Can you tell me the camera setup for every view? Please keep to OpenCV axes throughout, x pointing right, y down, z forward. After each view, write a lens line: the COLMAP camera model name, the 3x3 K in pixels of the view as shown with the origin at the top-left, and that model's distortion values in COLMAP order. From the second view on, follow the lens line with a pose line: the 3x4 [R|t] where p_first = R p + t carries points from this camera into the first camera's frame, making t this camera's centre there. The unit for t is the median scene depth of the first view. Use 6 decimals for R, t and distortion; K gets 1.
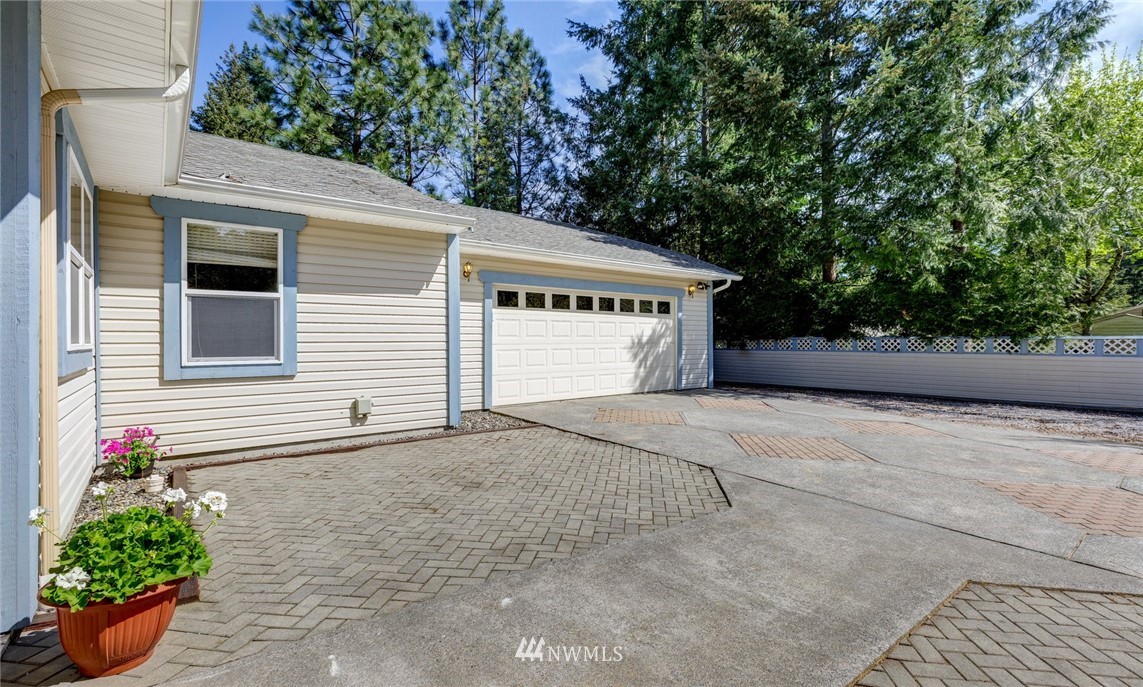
lens RADIAL K [[524.9, 0, 589.5], [0, 524.9, 342.8], [0, 0, 1]] dist [0.001977, 0.000172]
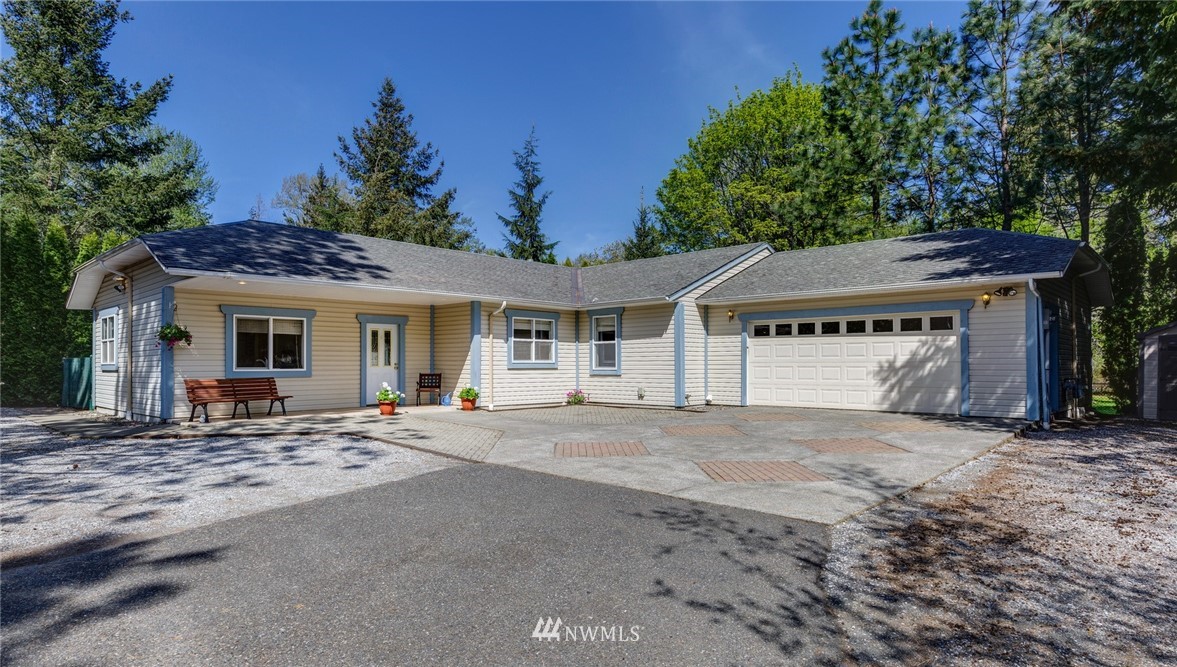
lens RADIAL K [[648.1, 0, 588.5], [0, 648.1, 333.5], [0, 0, 1]] dist [0.000168, 0.000901]
pose [[0.119670, -0.045487, -0.991771, 1.364788], [-0.004409, 0.998916, -0.046347, 0.005910], [0.992804, 0.009919, 0.119339, 0.297680]]
